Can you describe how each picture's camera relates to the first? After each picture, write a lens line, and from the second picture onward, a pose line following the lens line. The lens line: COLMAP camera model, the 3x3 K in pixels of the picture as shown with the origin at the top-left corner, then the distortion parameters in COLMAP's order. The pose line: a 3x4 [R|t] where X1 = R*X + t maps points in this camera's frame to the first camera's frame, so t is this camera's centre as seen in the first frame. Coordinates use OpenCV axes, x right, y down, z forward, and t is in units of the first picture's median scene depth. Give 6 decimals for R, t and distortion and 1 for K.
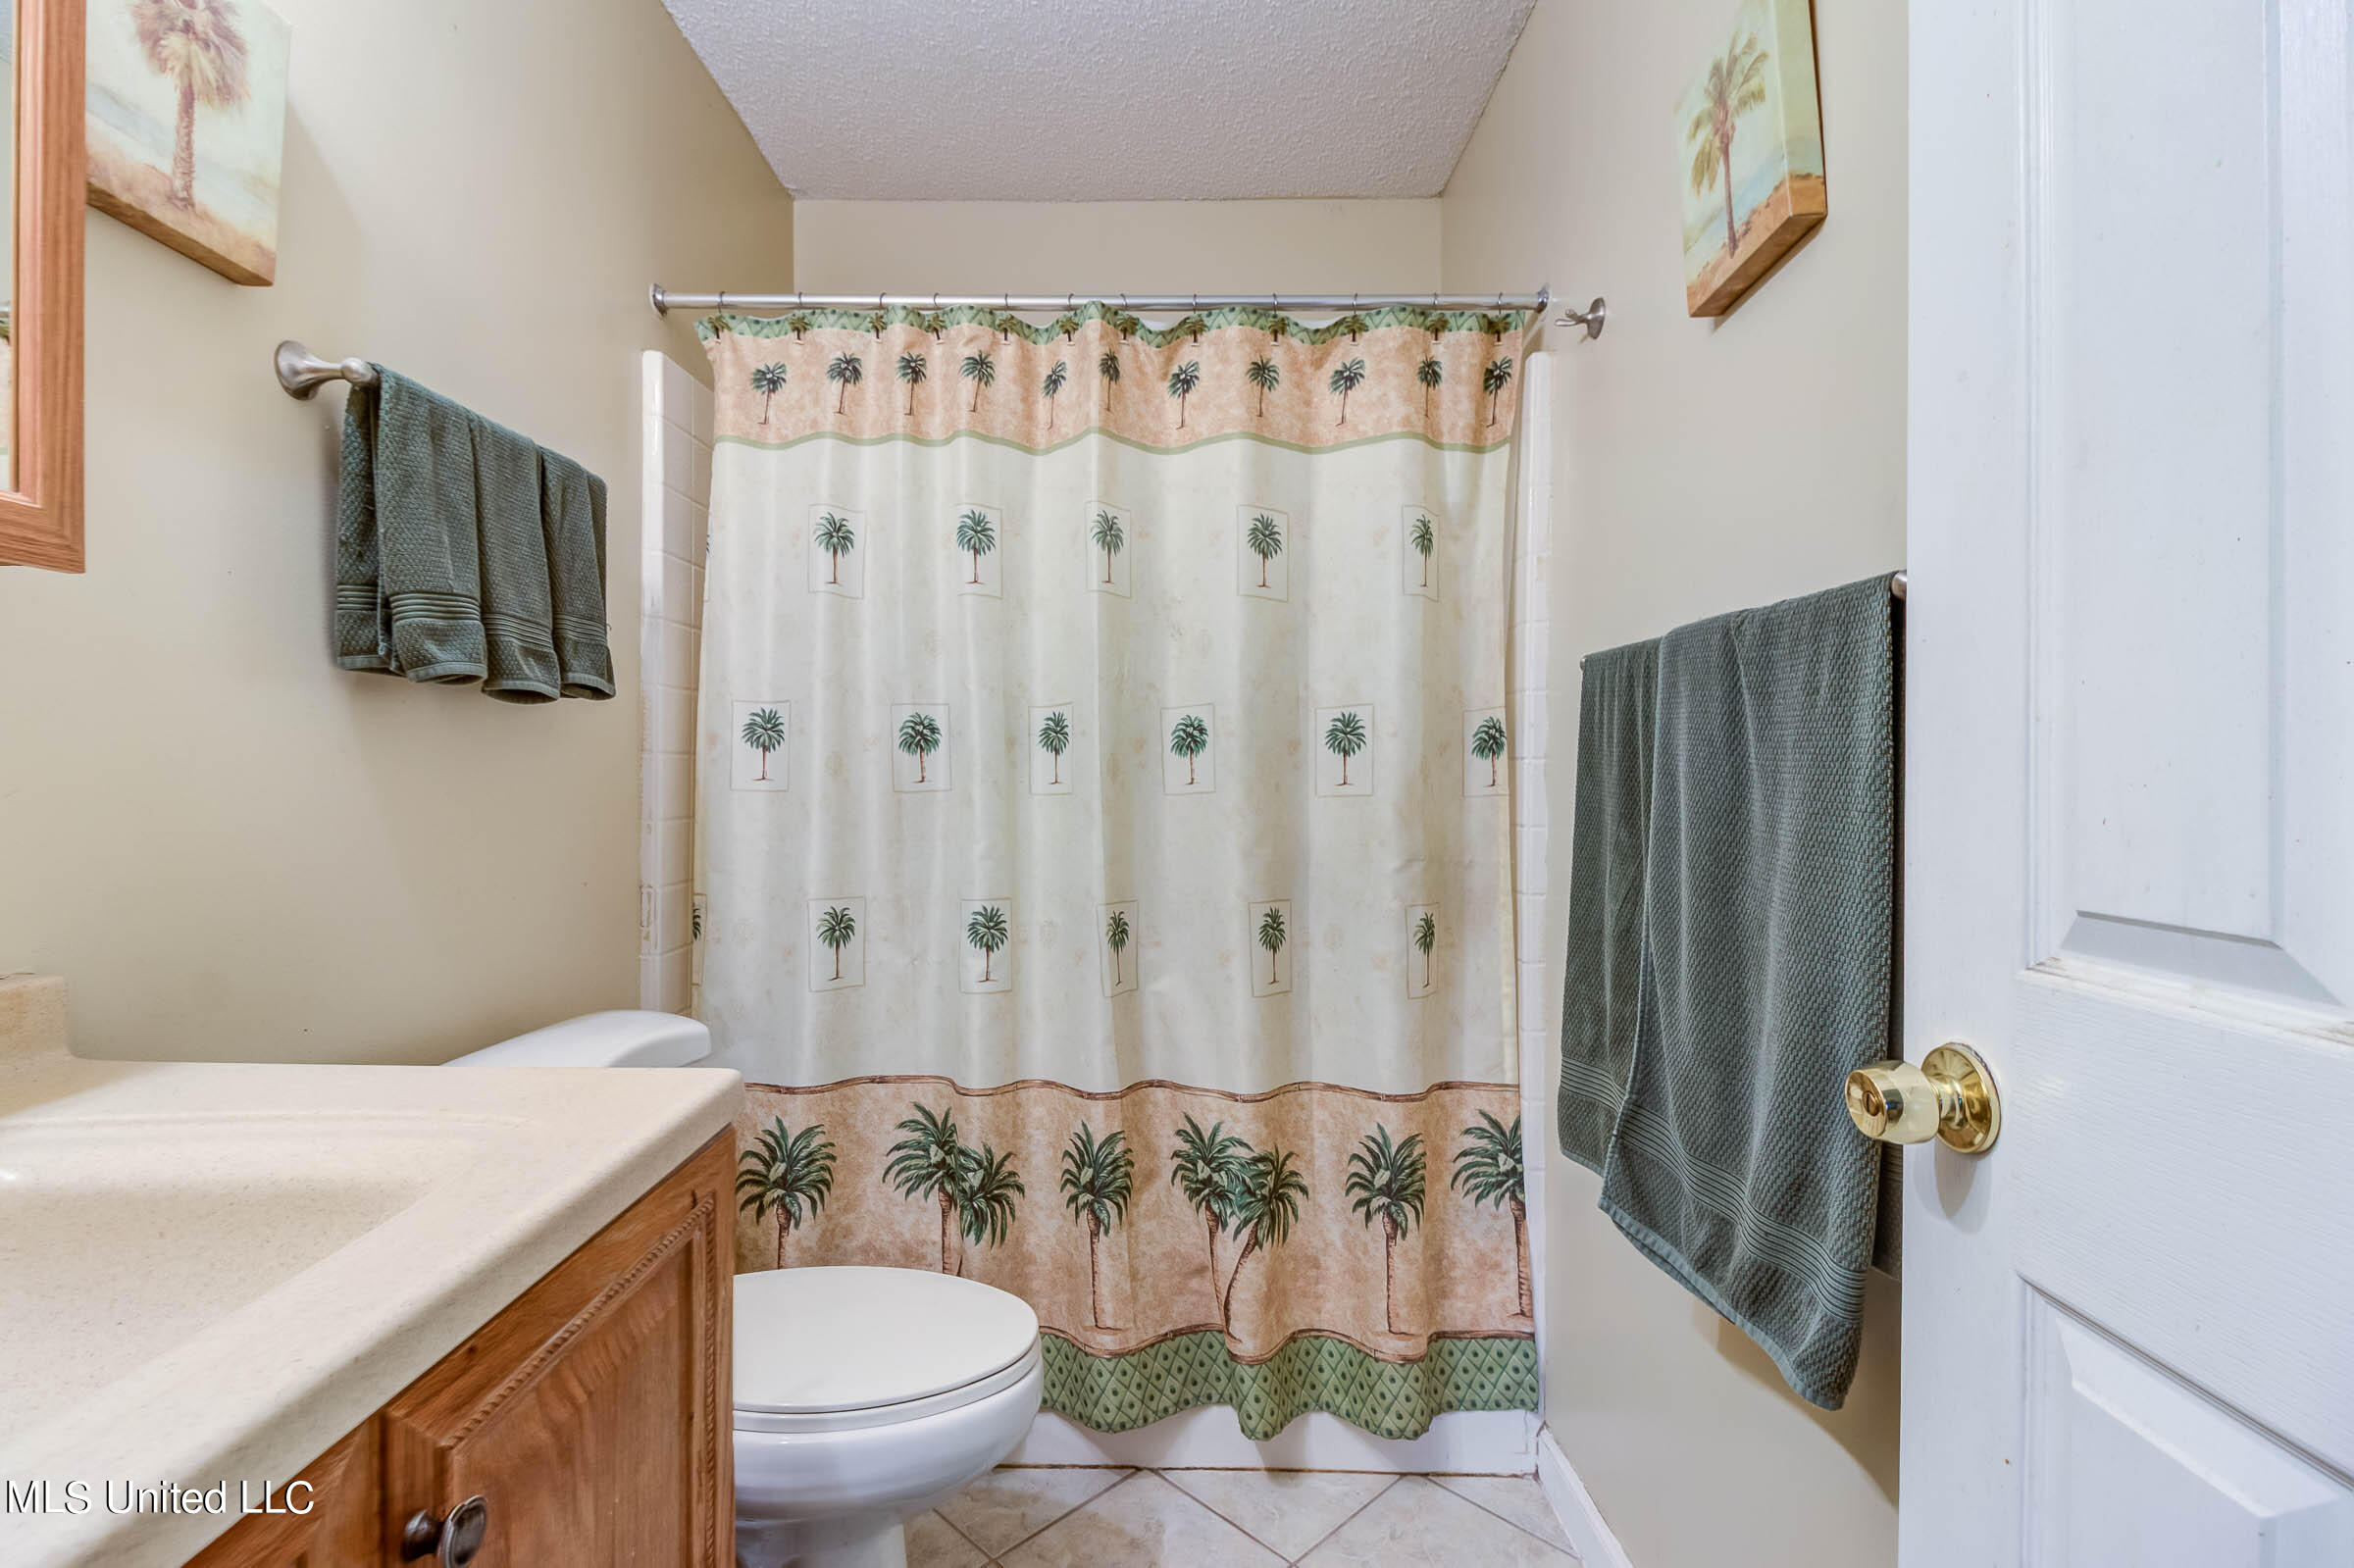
lens RADIAL K [[1083.4, 0, 1167.3], [0, 1083.4, 753.3], [0, 0, 1]] dist [0.022006, -0.015824]
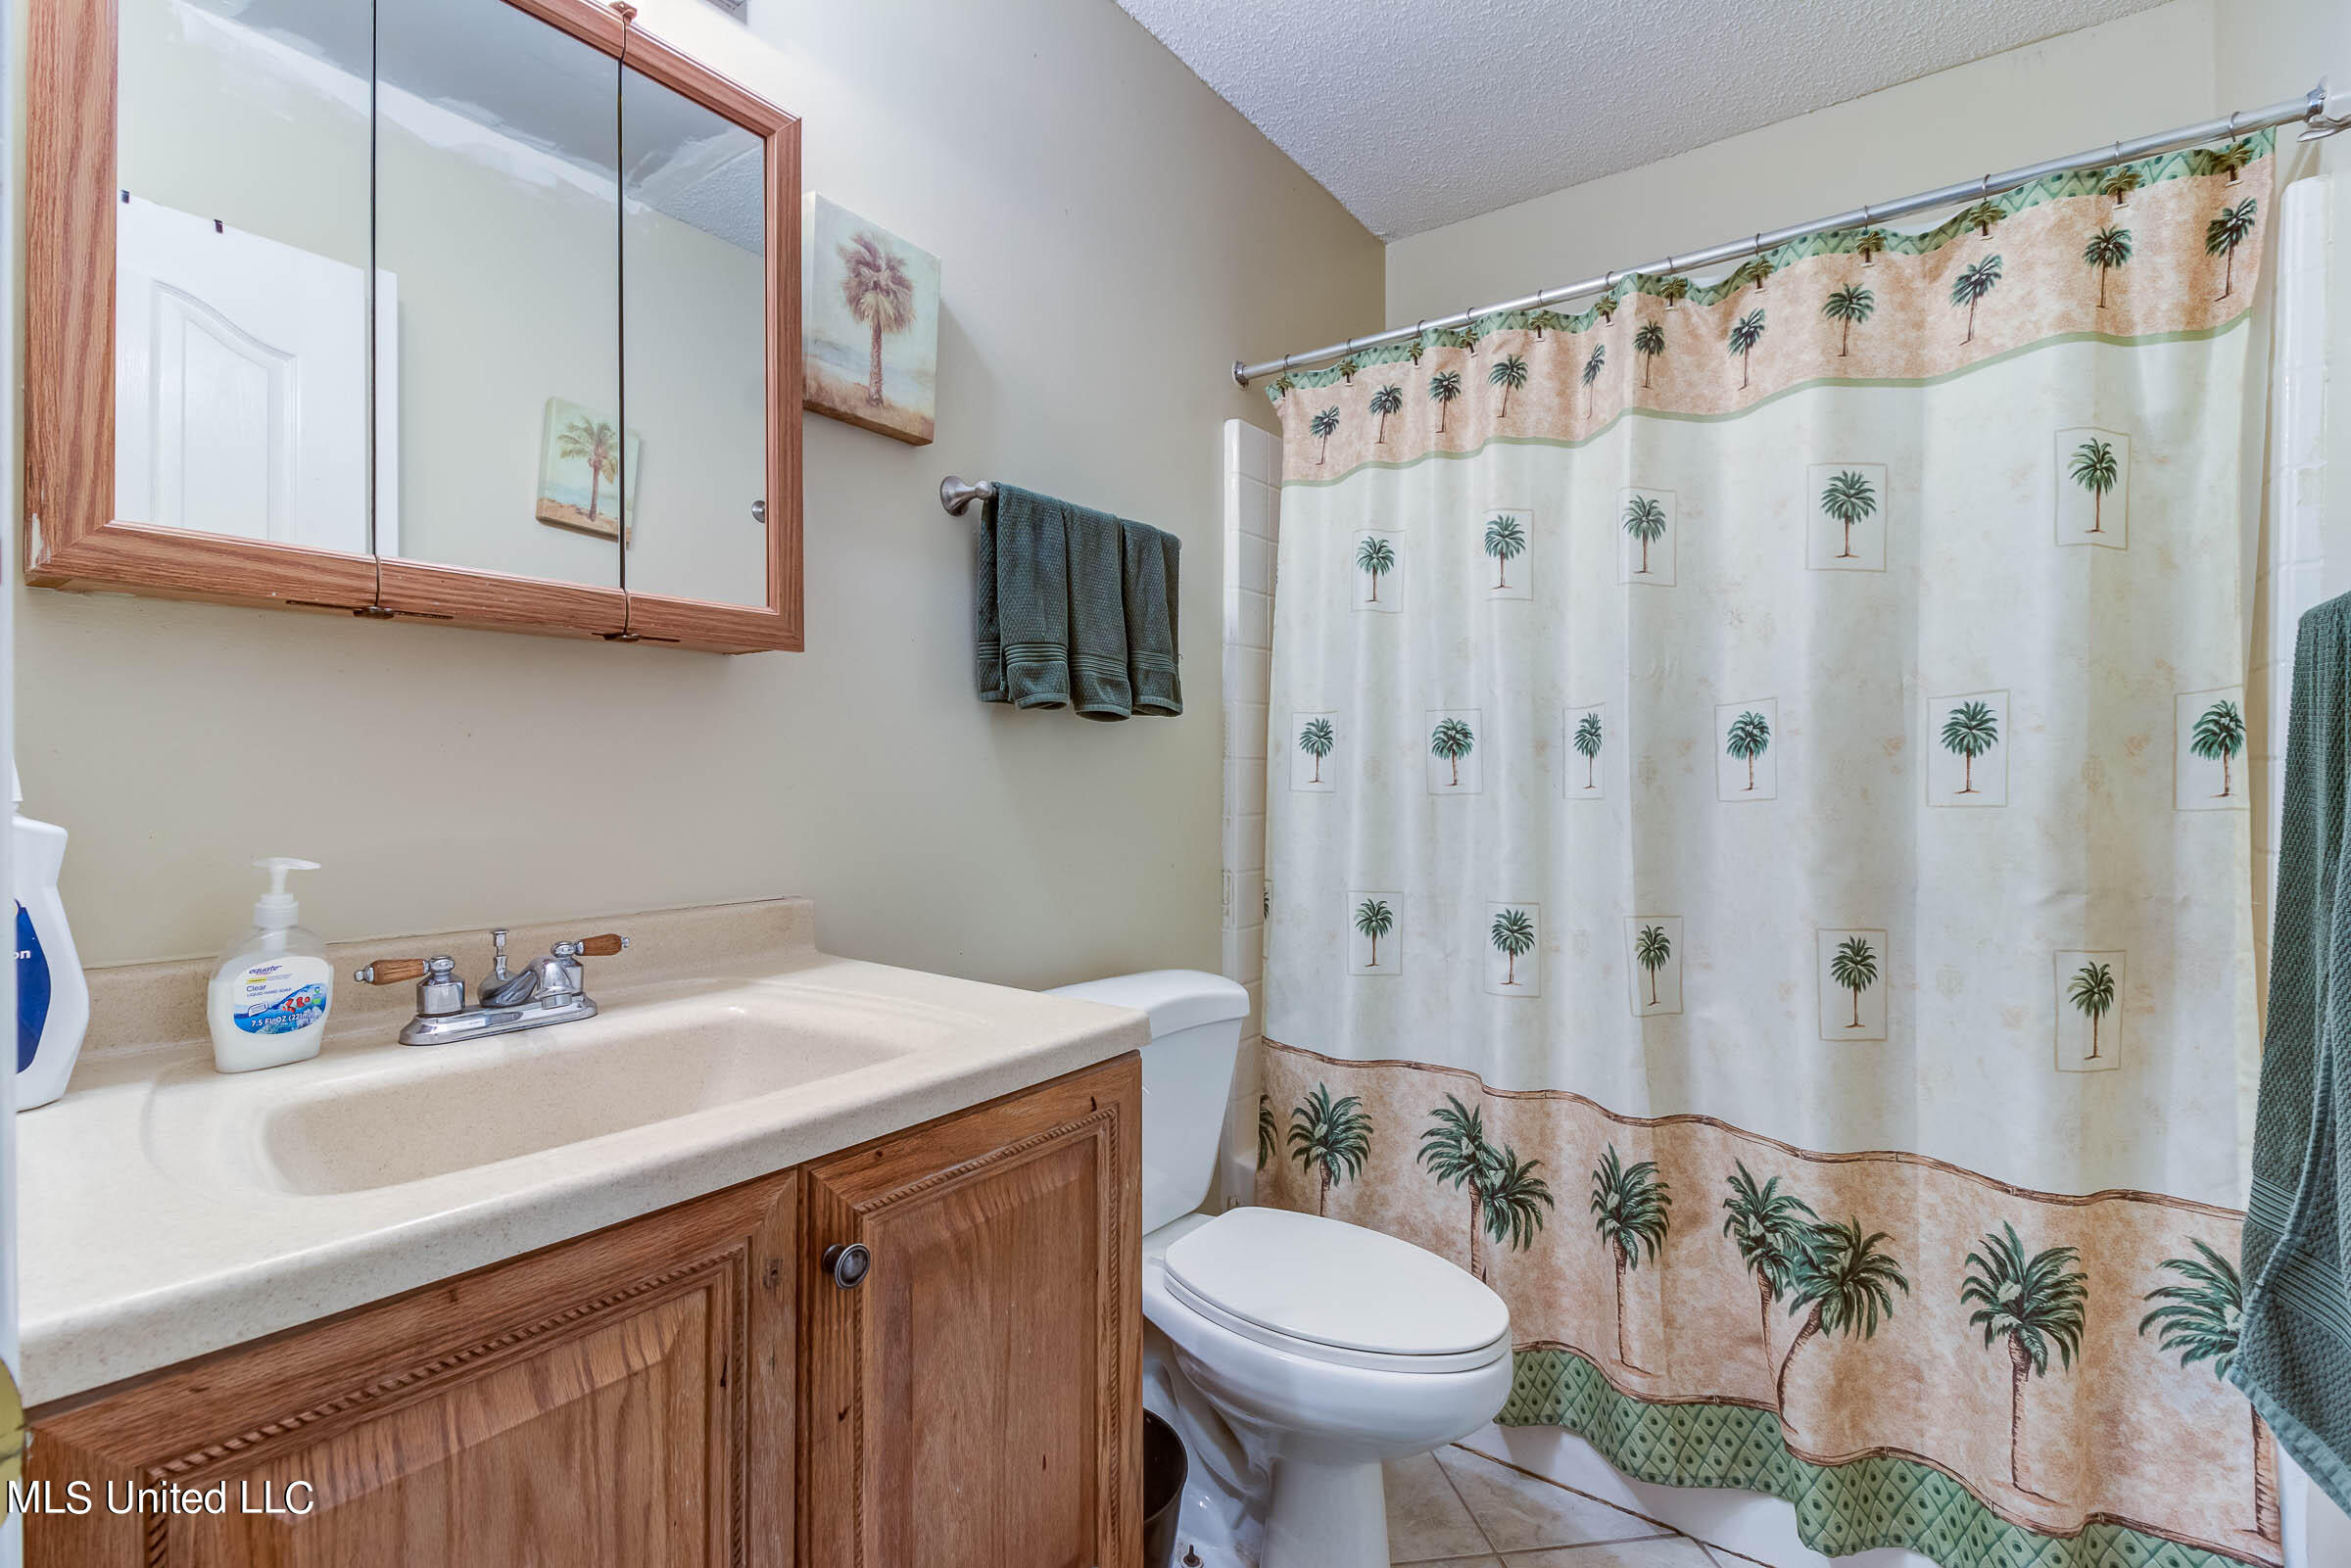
lens RADIAL K [[1082.0, 0, 1165.8], [0, 1082.0, 753.3], [0, 0, 1]] dist [0.022006, -0.015824]
pose [[0.809612, -0.009550, -0.586888, 0.162412], [0.008307, 0.999954, -0.004812, -0.000816], [0.586907, -0.000979, 0.809654, 0.001913]]
